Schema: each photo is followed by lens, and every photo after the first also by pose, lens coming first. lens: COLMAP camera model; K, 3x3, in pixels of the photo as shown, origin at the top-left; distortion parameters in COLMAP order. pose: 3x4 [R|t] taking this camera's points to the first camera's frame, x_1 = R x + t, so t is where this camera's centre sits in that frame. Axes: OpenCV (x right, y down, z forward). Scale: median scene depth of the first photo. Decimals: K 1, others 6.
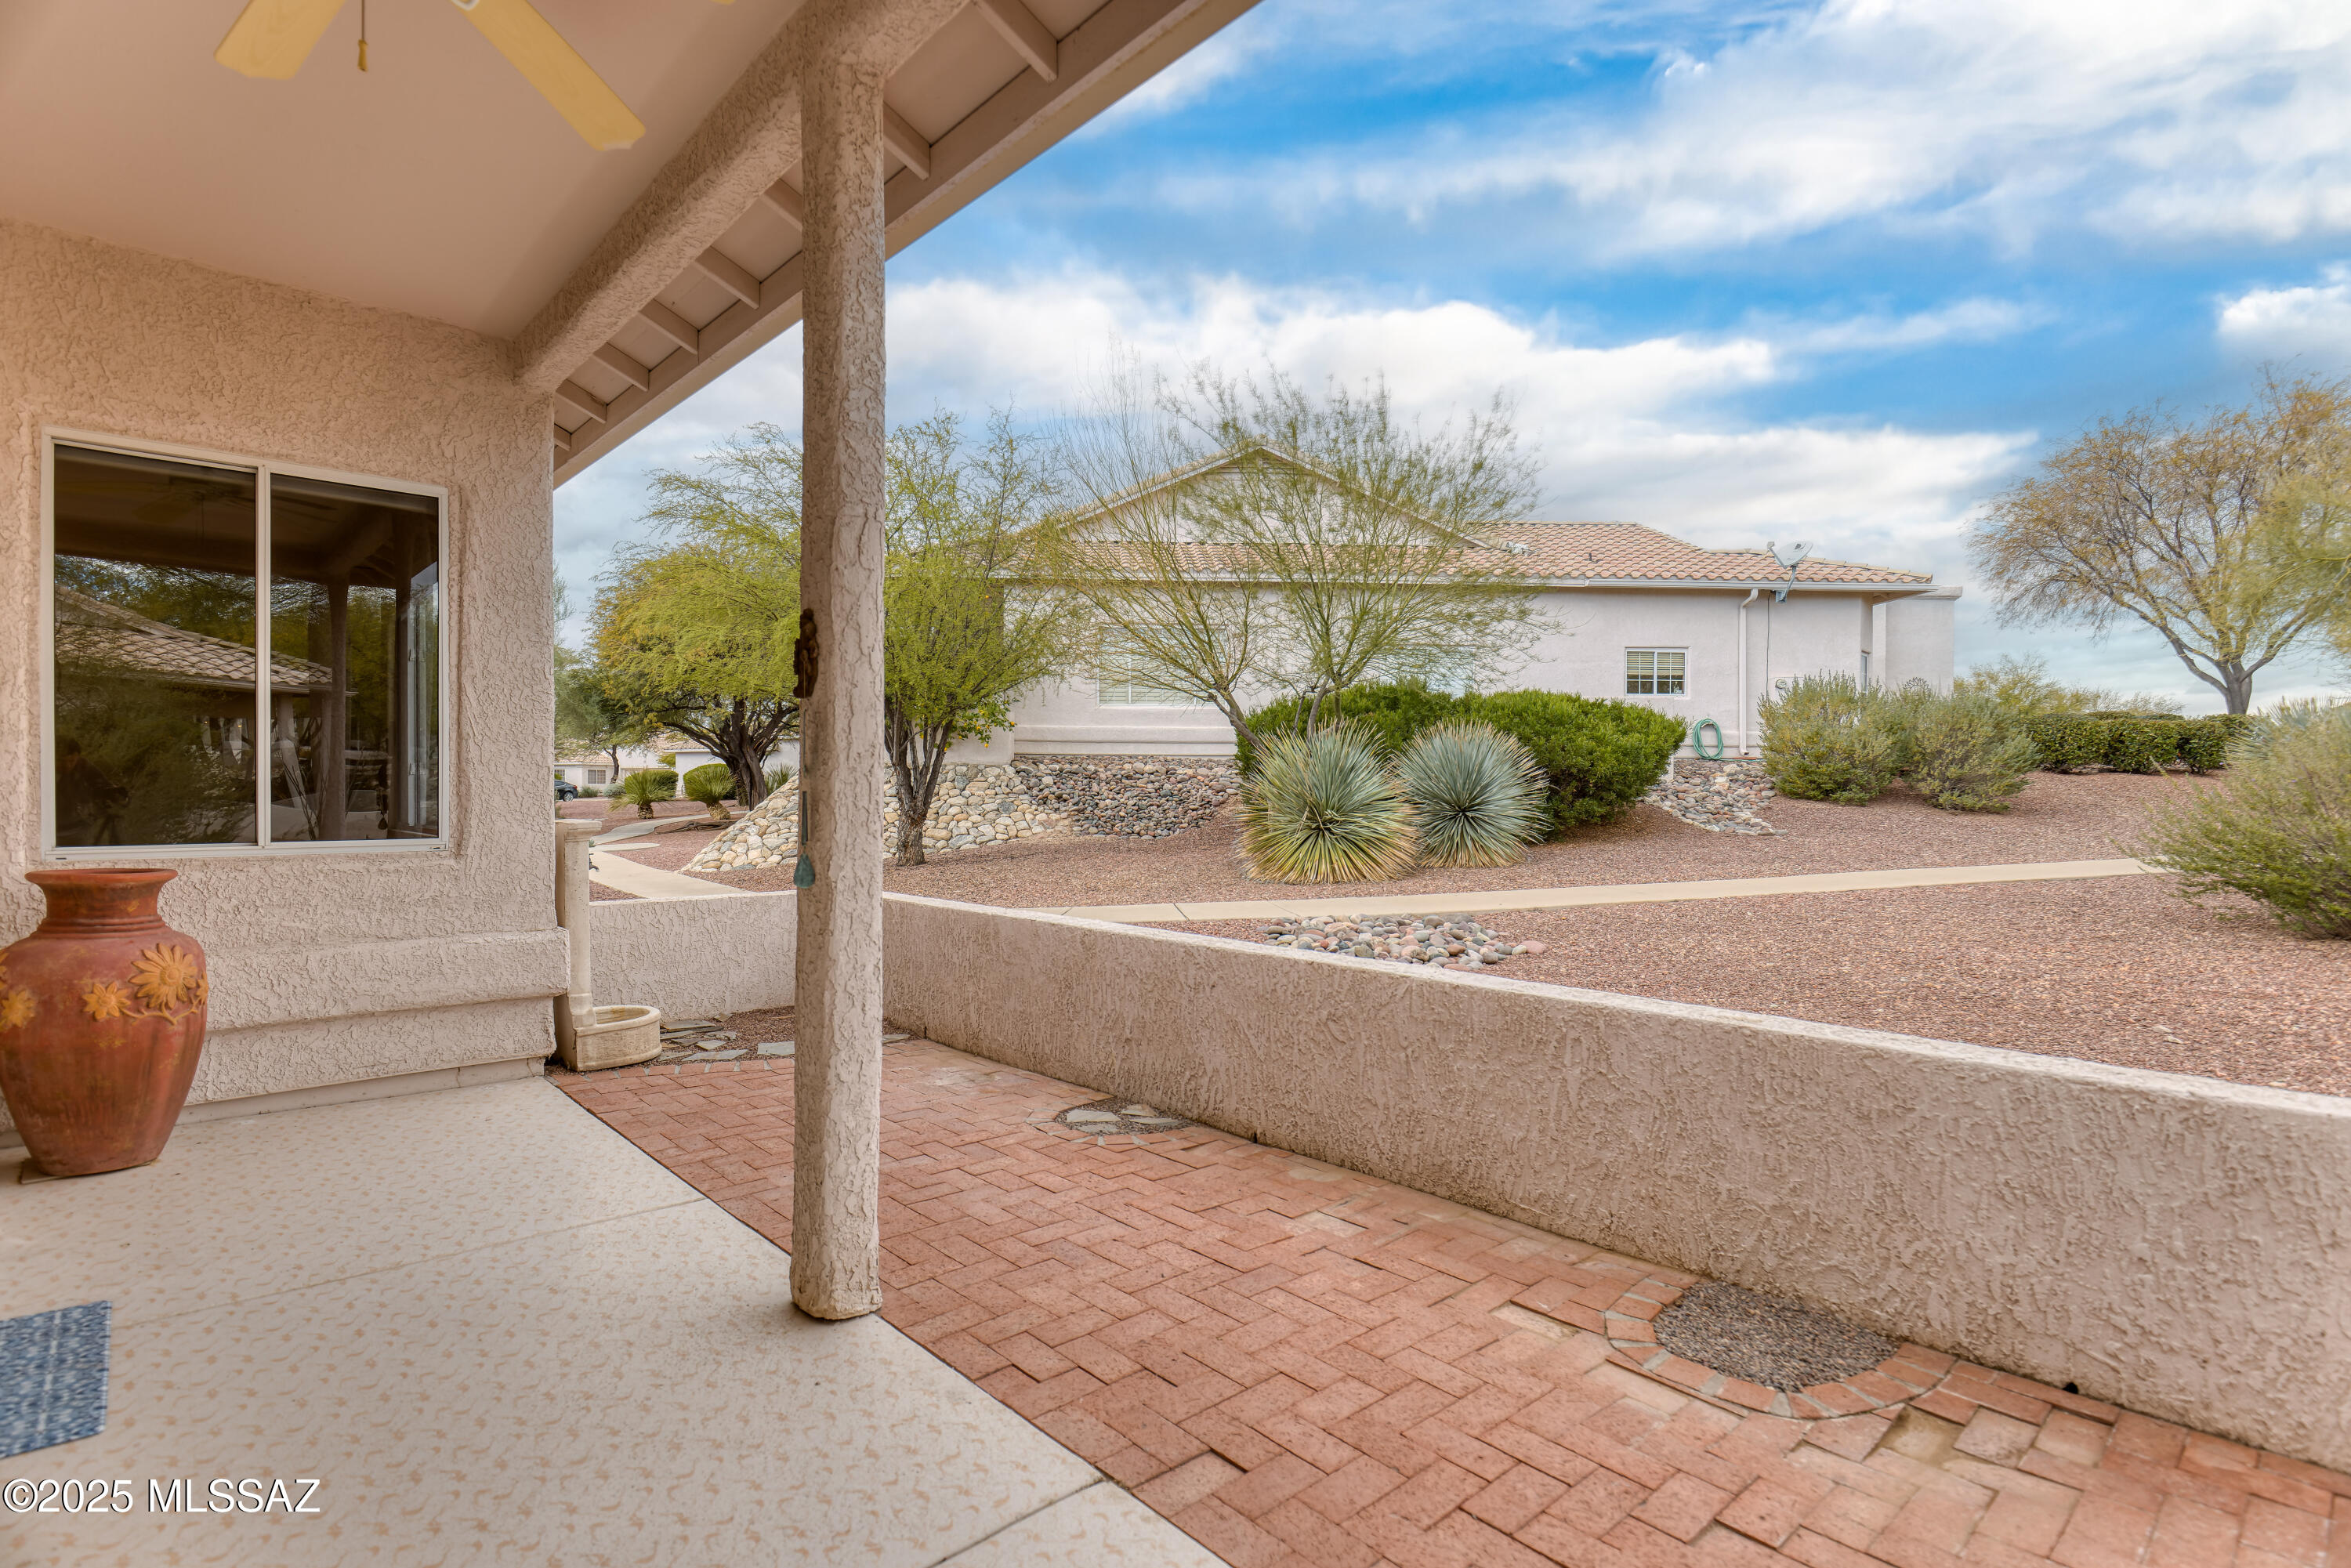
lens RADIAL K [[1156.0, 0, 1171.5], [0, 1156.0, 794.5], [0, 0, 1]] dist [0.002796, -0.001720]
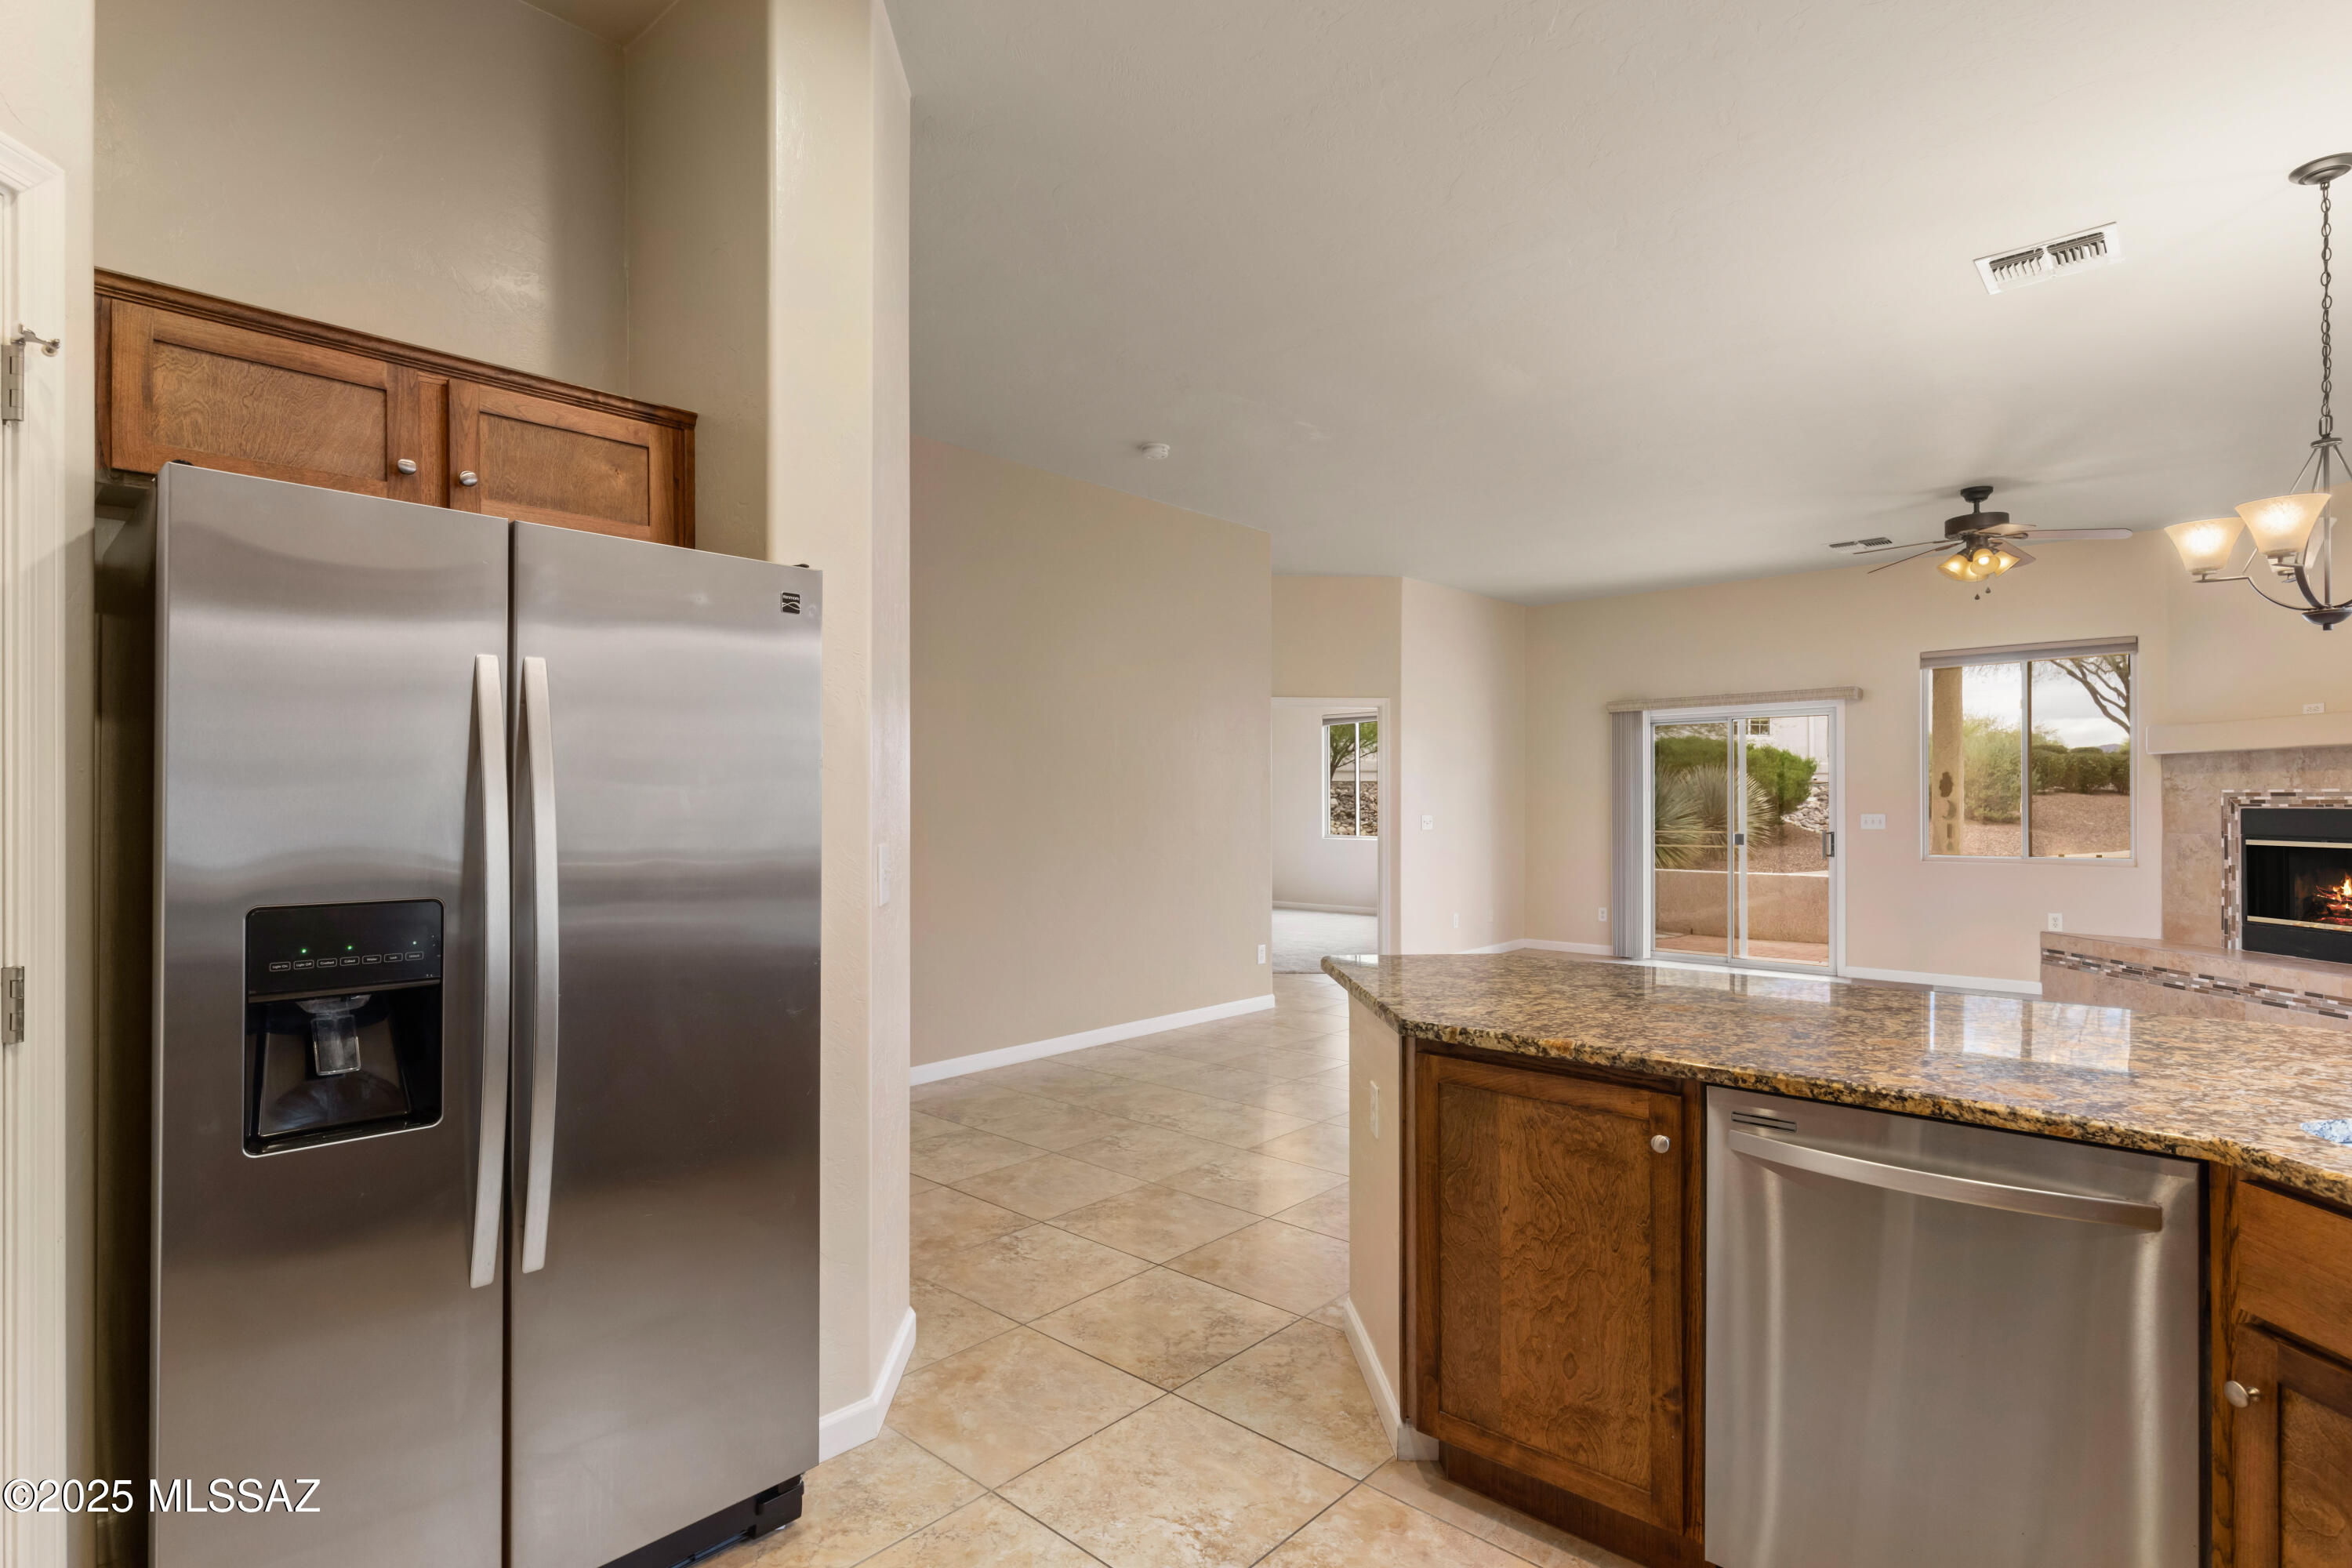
lens RADIAL K [[1156.5, 0, 1164.2], [0, 1156.5, 802.0], [0, 0, 1]] dist [0.002796, -0.001720]
pose [[0.996991, -0.002247, 0.077485, -1.884296], [0.002321, 0.999997, -0.000866, -0.045567], [-0.077483, 0.001043, 0.996993, -1.536215]]
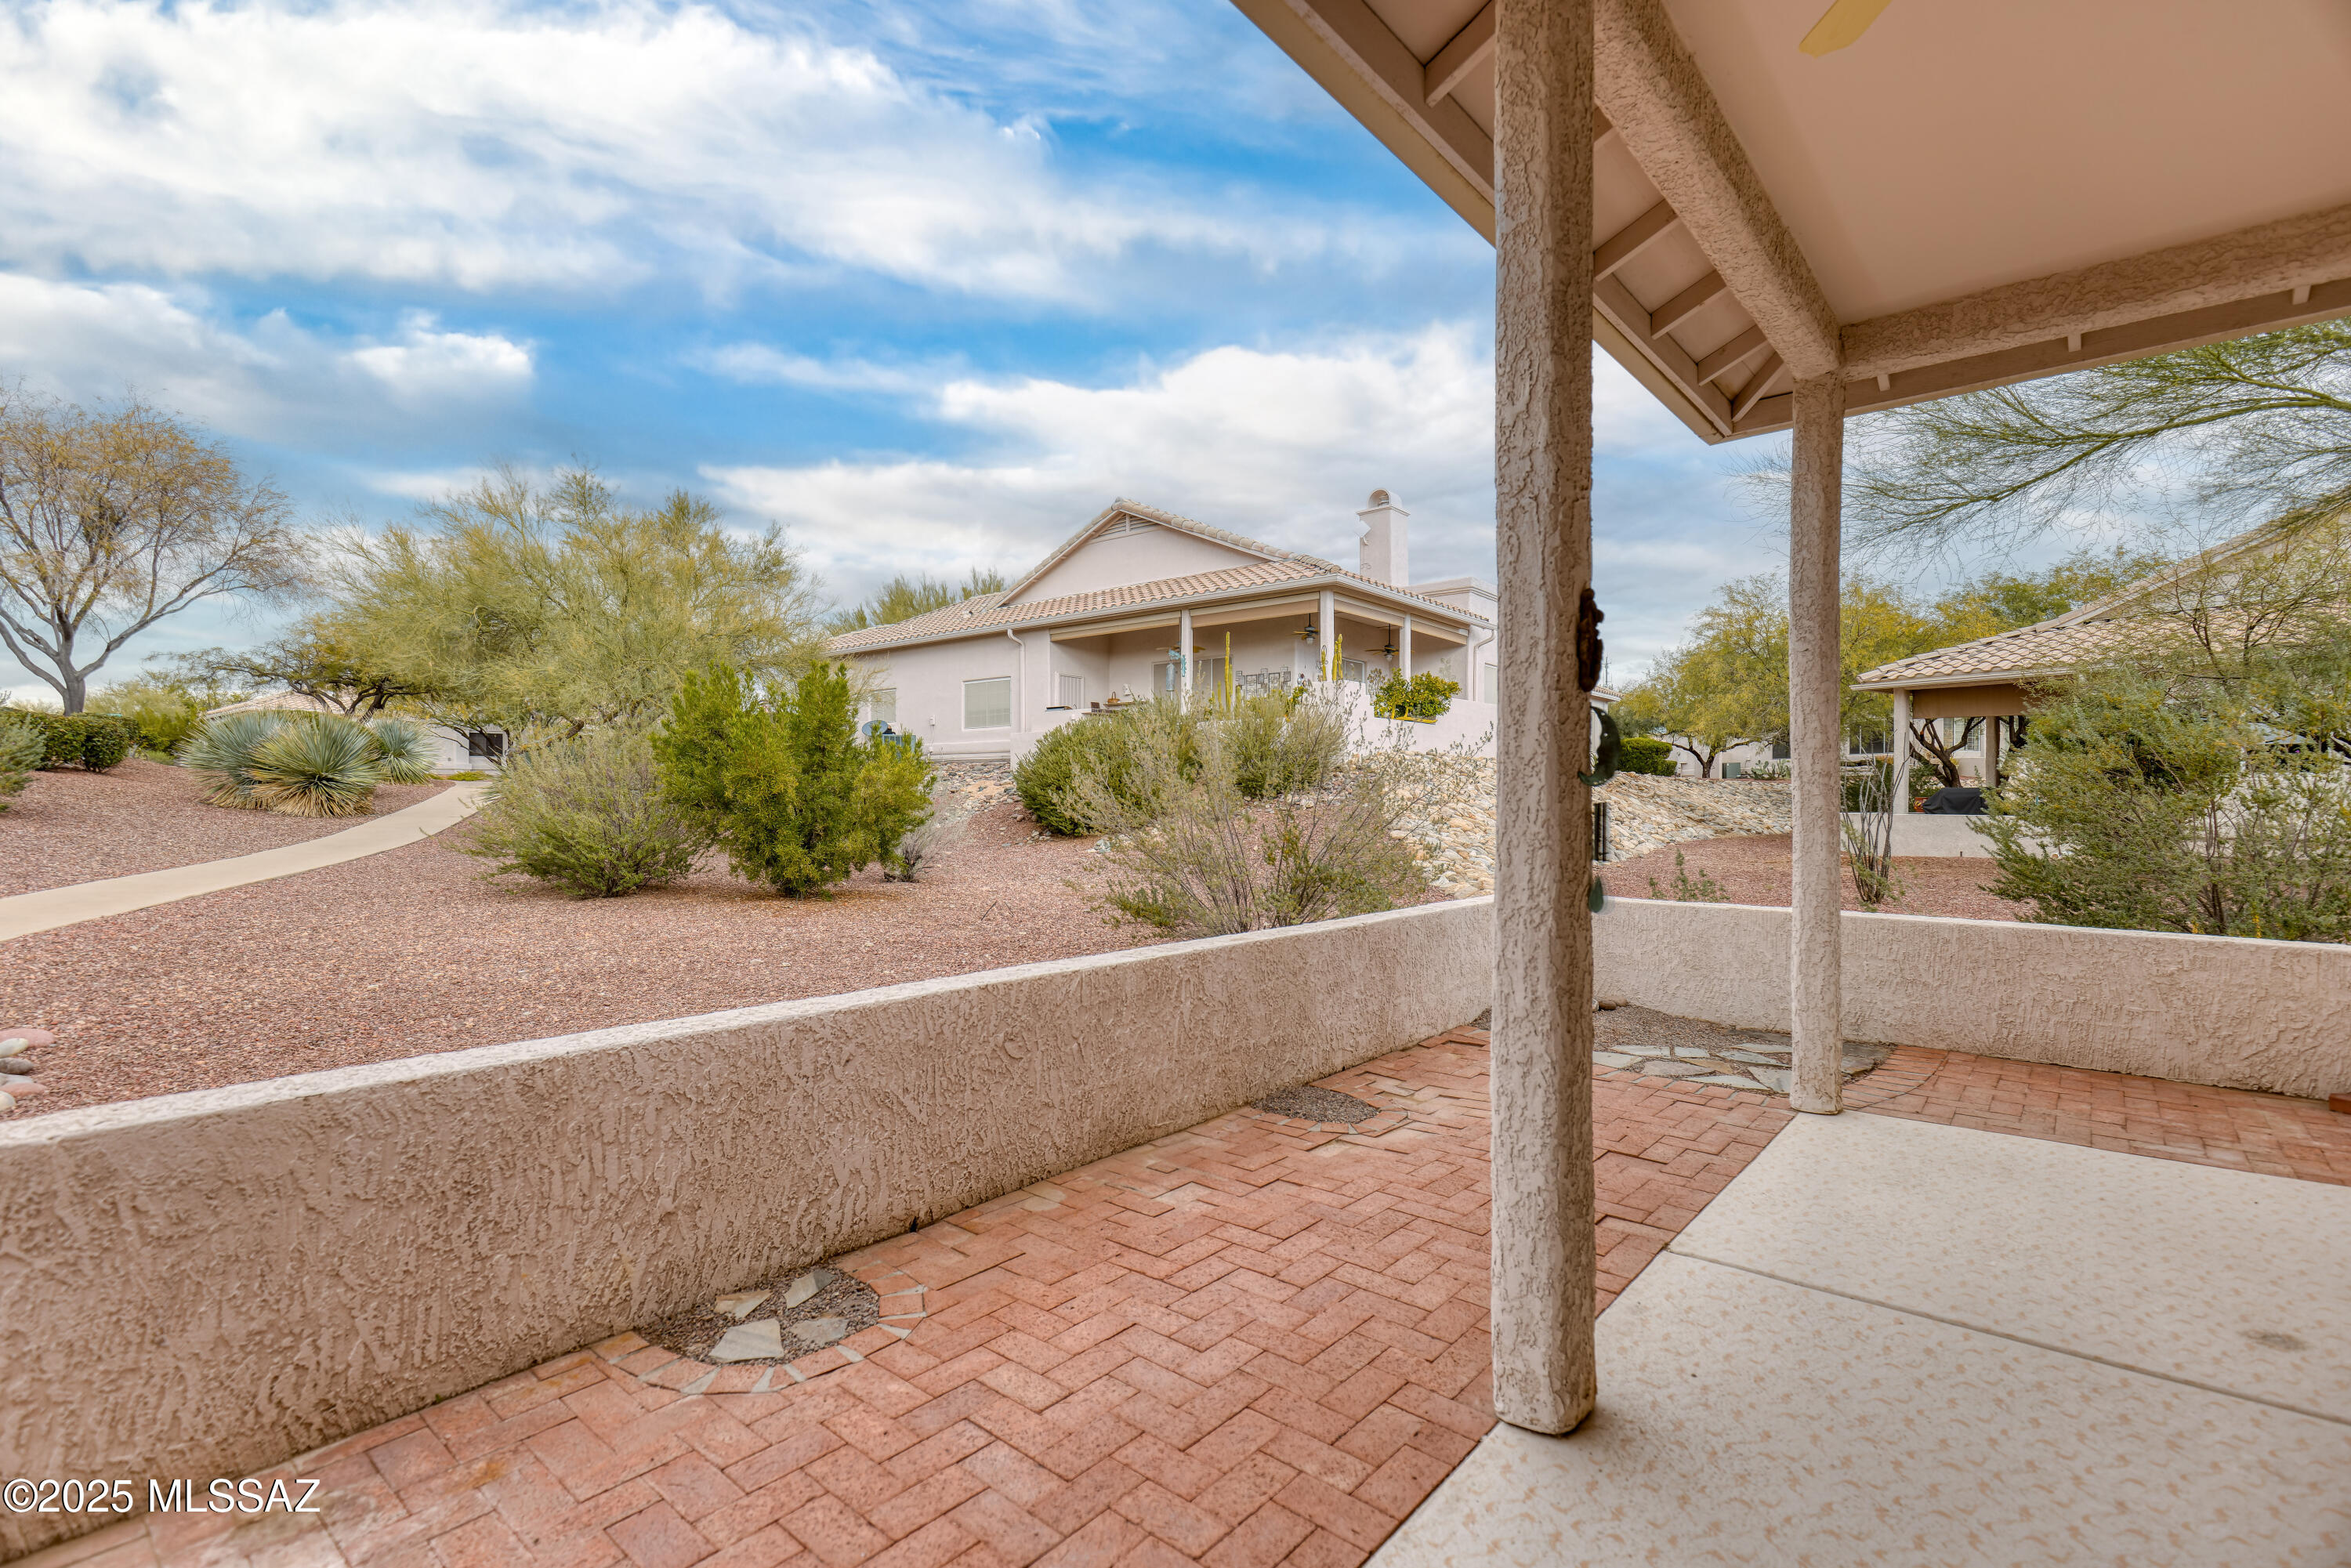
lens RADIAL K [[1060.6, 0, 1168.4], [0, 1060.6, 783.9], [0, 0, 1]] dist [0.000366, -0.000749]
pose [[-0.121784, 0.008493, 0.992520, -0.706848], [-0.002663, 0.999957, -0.008883, -0.006019], [-0.992553, -0.003725, -0.121756, 0.937372]]
